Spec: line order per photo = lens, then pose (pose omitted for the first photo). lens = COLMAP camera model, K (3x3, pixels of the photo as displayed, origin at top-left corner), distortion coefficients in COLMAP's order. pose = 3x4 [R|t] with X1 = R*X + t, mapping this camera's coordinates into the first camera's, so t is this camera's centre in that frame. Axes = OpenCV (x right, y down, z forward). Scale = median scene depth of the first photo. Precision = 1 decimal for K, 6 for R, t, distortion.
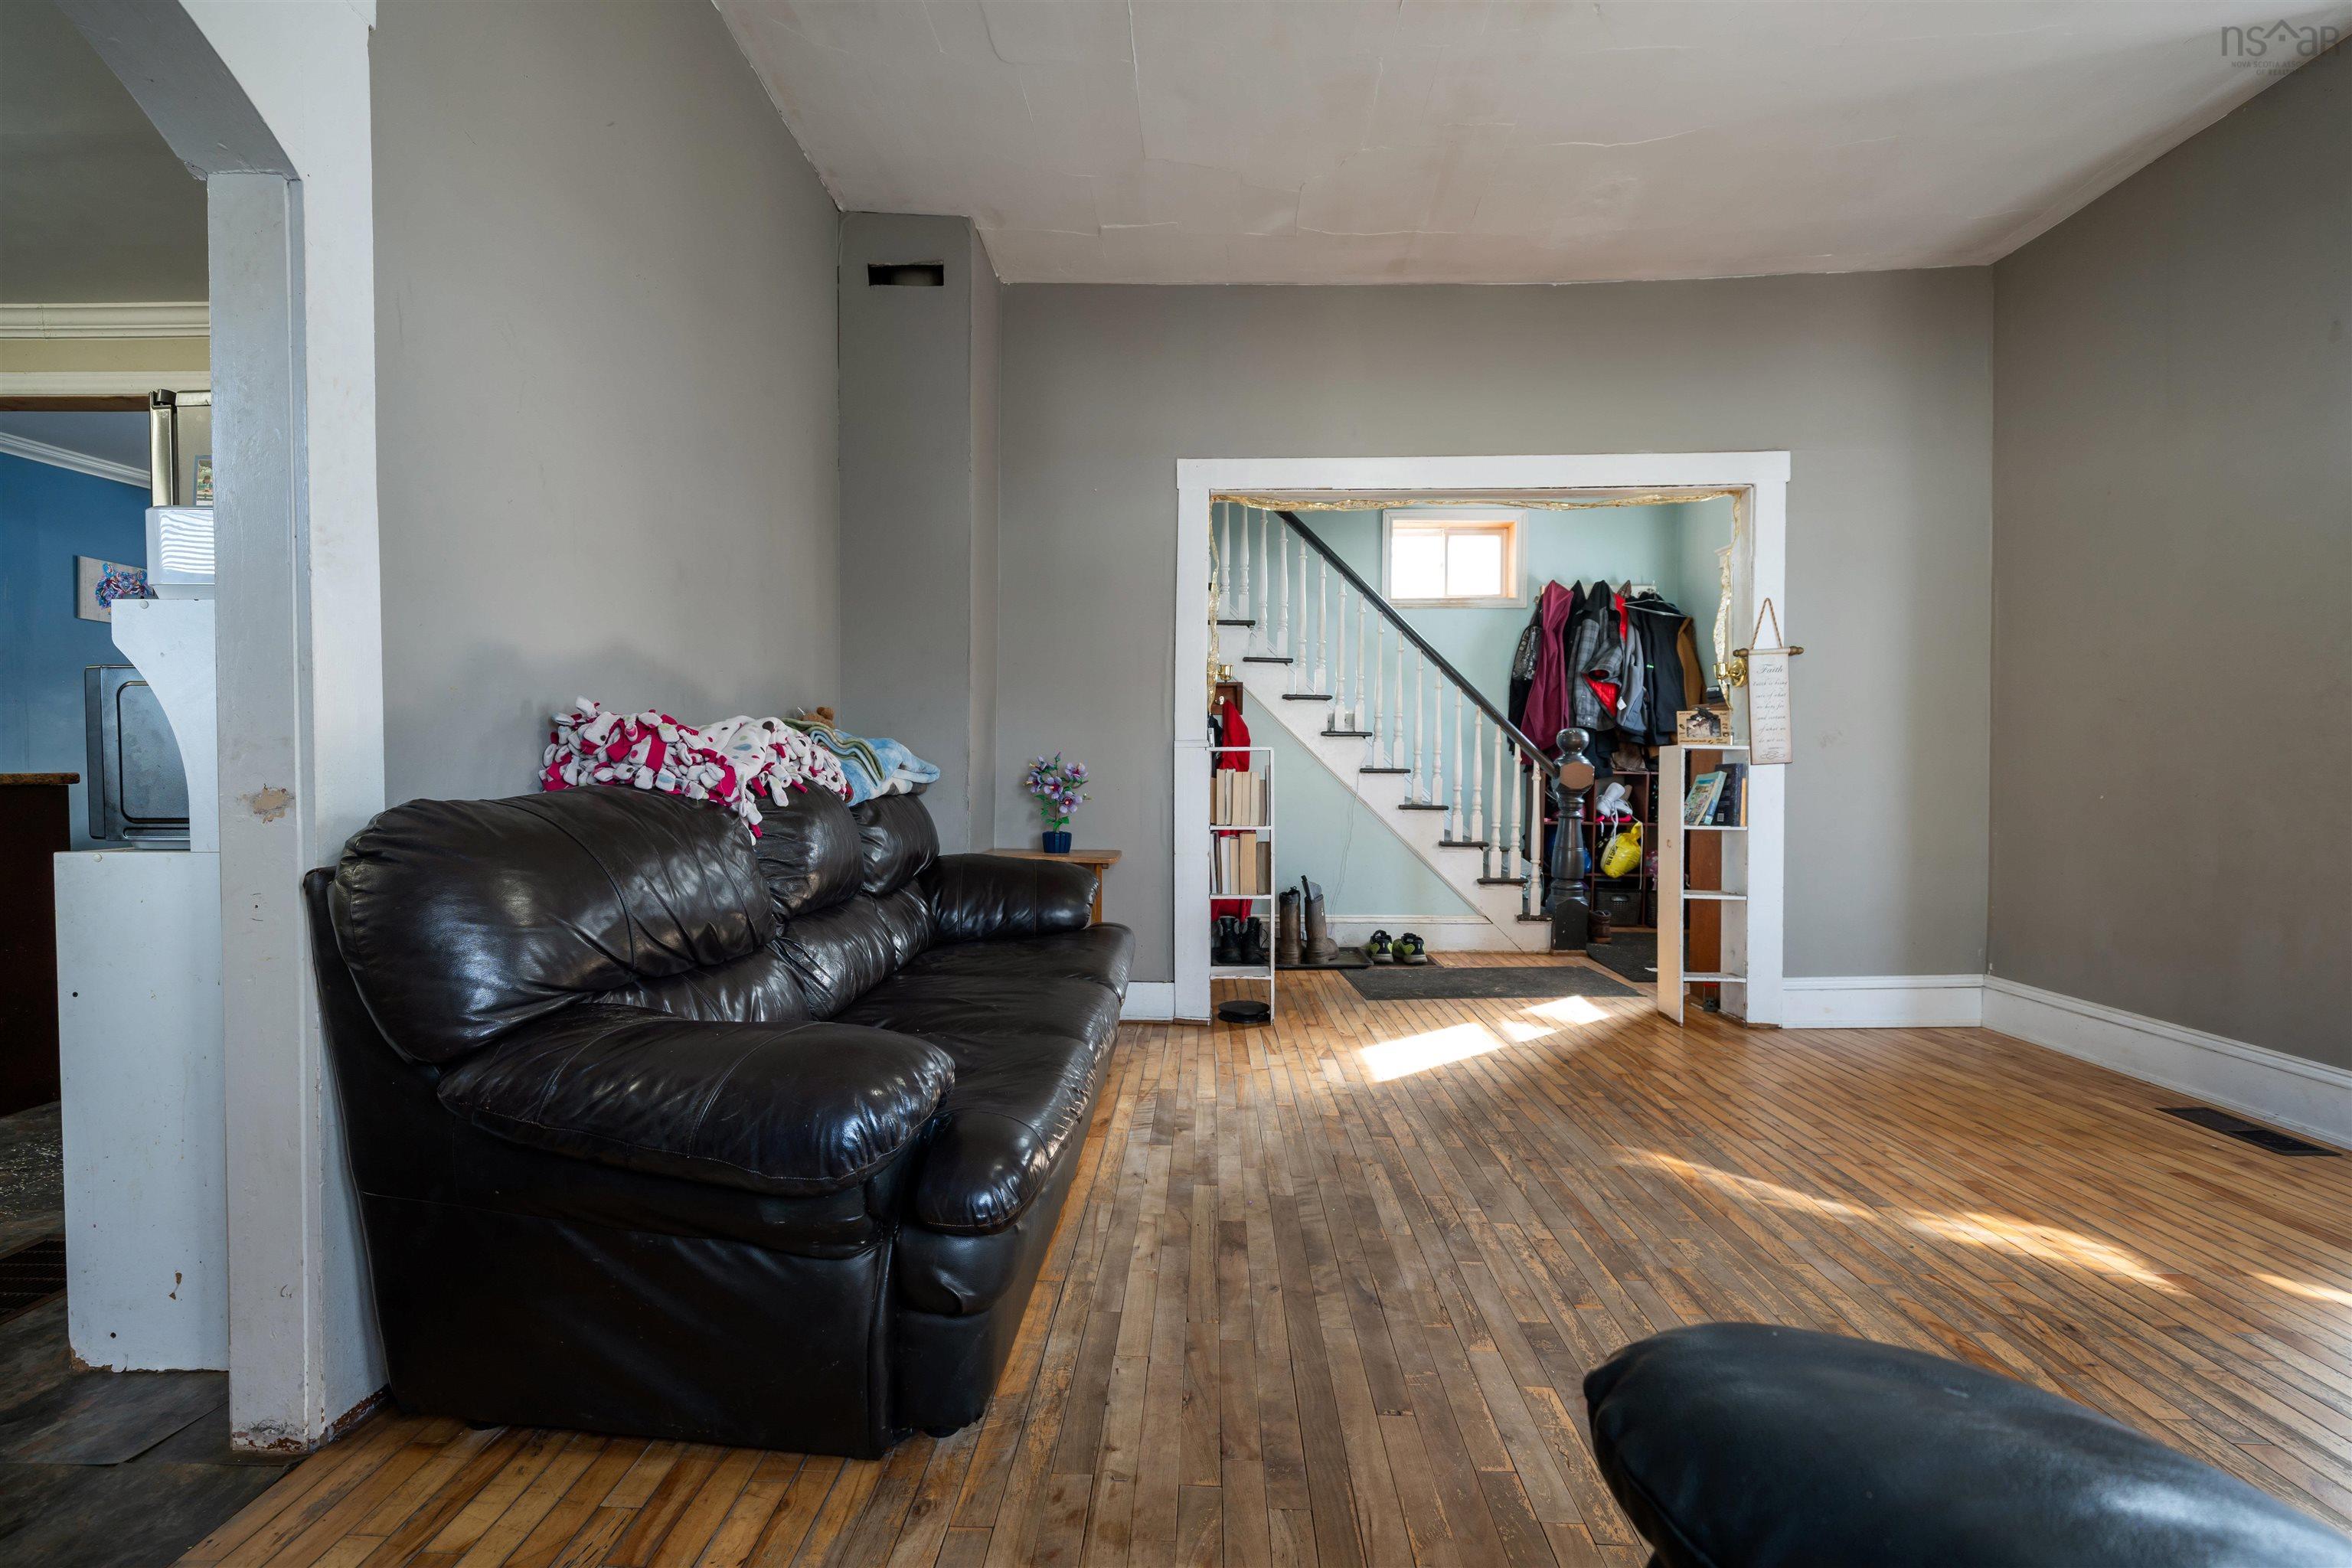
lens RADIAL K [[986.6, 0, 1185.6], [0, 986.6, 781.8], [0, 0, 1]] dist [-0.004226, 0.000220]
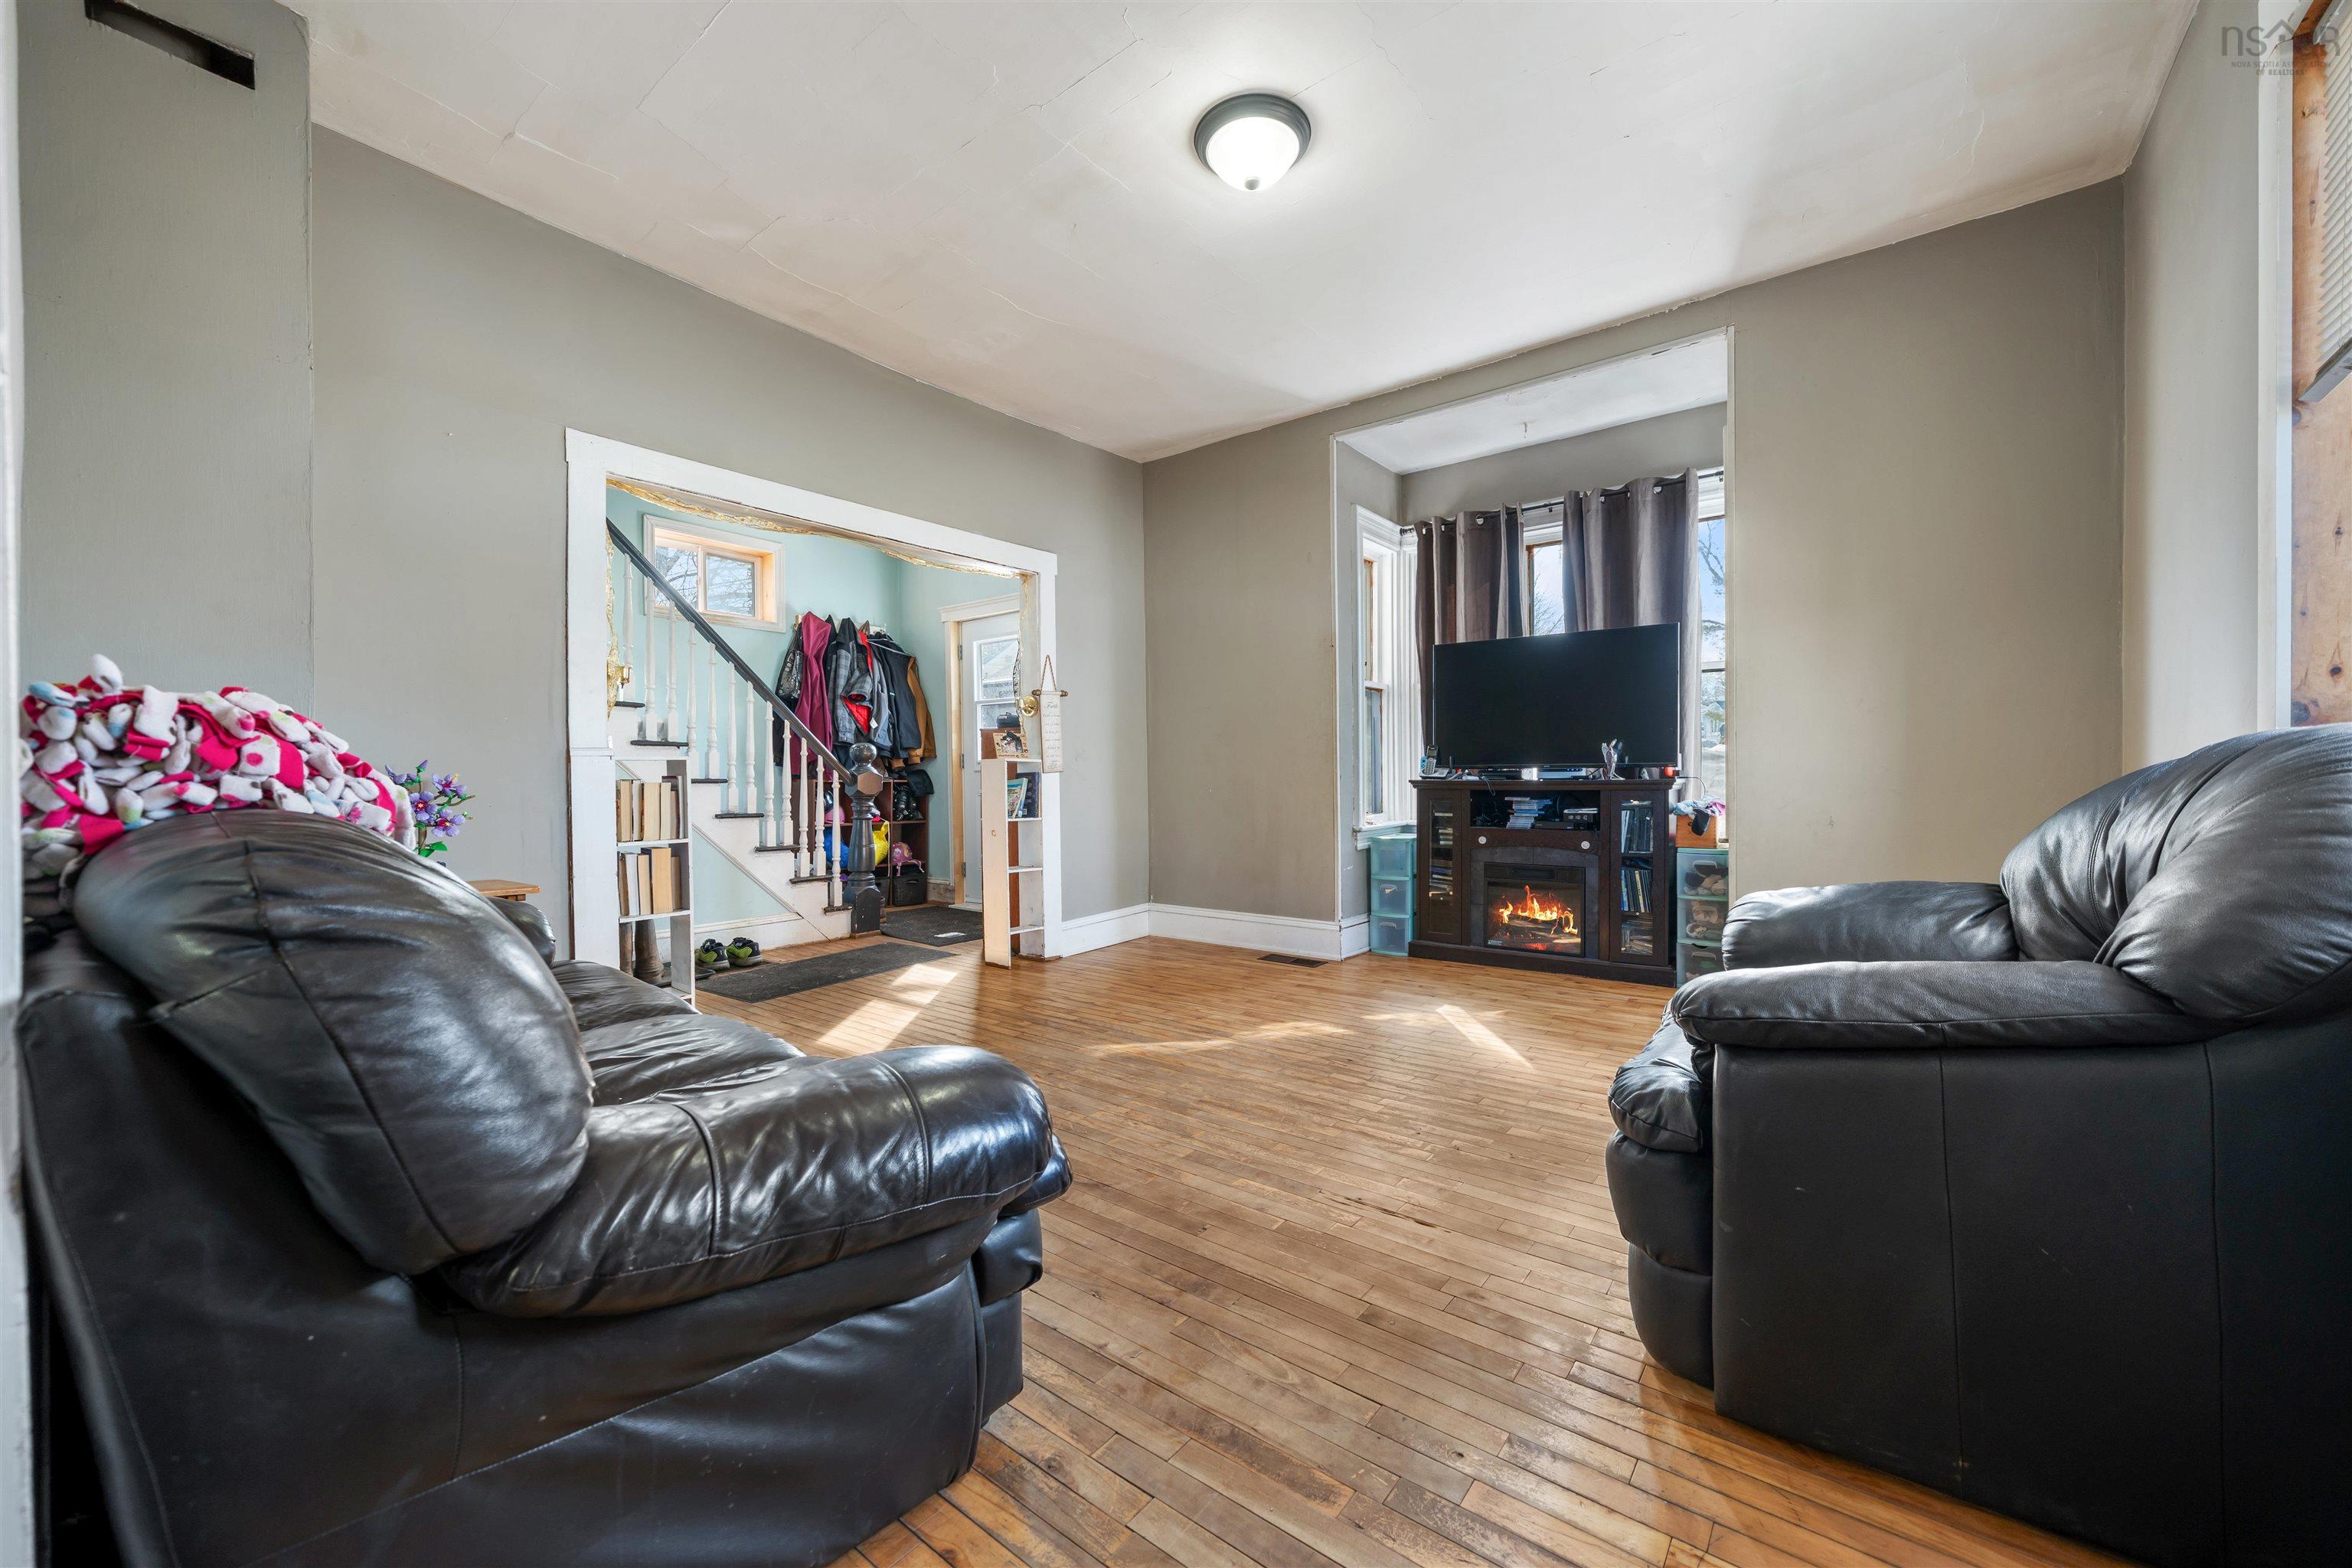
lens RADIAL K [[878.4, 0, 1181.2], [0, 878.4, 776.5], [0, 0, 1]] dist [-0.002578, -0.000451]
pose [[0.593535, -0.007272, 0.804775, -0.311650], [0.019853, 0.999787, -0.005607, -0.001270], [-0.804563, 0.019305, 0.593553, 0.100636]]
